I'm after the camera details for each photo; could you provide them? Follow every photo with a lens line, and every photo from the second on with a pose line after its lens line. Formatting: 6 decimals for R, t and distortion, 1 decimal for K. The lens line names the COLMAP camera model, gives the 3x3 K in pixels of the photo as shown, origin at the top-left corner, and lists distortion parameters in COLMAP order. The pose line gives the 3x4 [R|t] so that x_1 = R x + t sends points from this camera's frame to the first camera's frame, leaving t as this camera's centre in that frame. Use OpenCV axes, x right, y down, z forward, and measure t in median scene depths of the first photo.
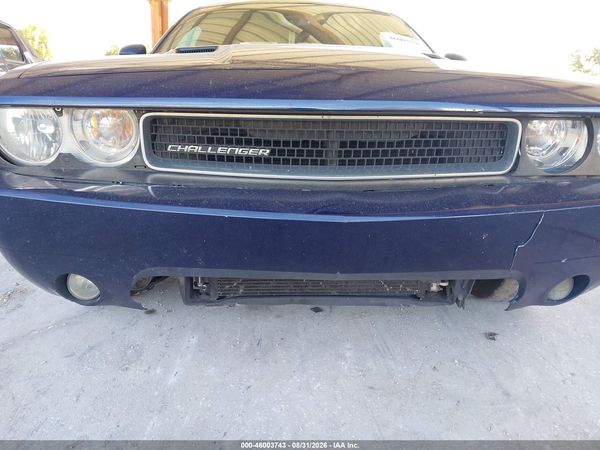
lens RADIAL K [[464.8, 0, 300.0], [0, 464.8, 225.0], [0, 0, 1]] dist [0.015437, -0.004600]
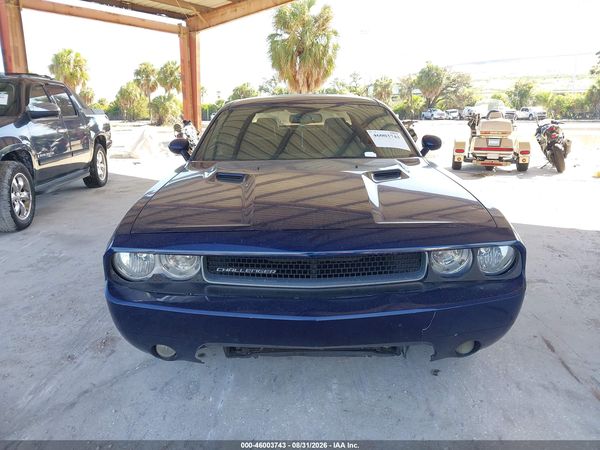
lens RADIAL K [[458.7, 0, 300.0], [0, 458.7, 225.0], [0, 0, 1]] dist [0.021020, -0.003943]
pose [[0.998050, -0.024380, -0.057454, 0.105566], [0.023347, 0.999555, -0.018590, -0.253949], [0.057881, 0.017213, 0.998175, -0.575480]]
